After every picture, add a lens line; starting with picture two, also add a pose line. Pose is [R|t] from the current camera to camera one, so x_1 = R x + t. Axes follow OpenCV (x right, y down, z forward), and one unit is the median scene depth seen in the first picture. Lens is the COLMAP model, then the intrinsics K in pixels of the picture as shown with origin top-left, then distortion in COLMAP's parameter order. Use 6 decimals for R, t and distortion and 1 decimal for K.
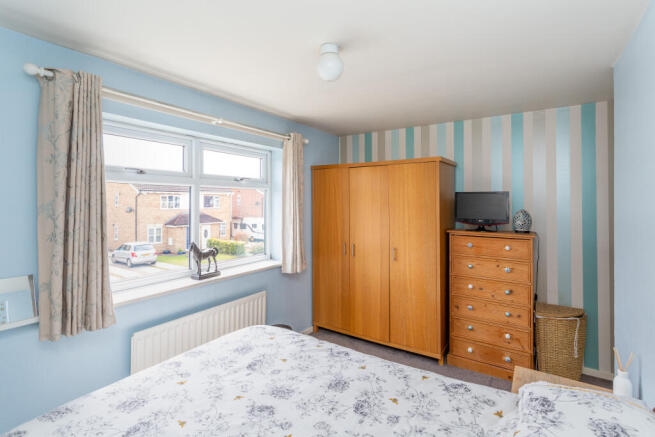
lens RADIAL K [[317.7, 0, 327.8], [0, 317.7, 202.5], [0, 0, 1]] dist [-0.000214, 0.000058]
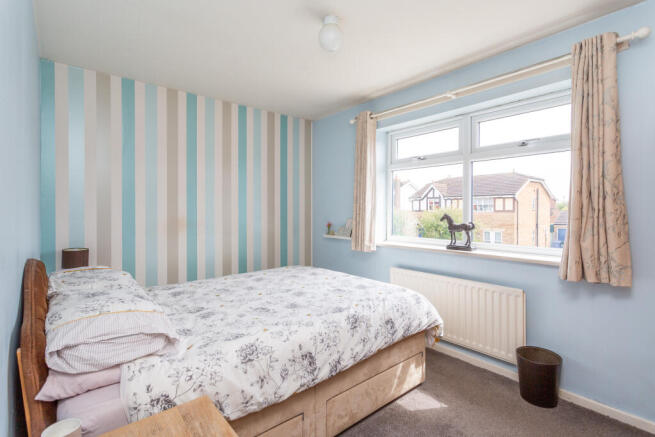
lens RADIAL K [[313.7, 0, 327.5], [0, 313.7, 218.5], [0, 0, 1]] dist [-0.000203, -0.000011]
pose [[-0.282034, 0.023896, -0.959107, 0.741014], [-0.000432, 0.999687, 0.025034, 0.113873], [0.959404, 0.007475, -0.281936, 0.914776]]
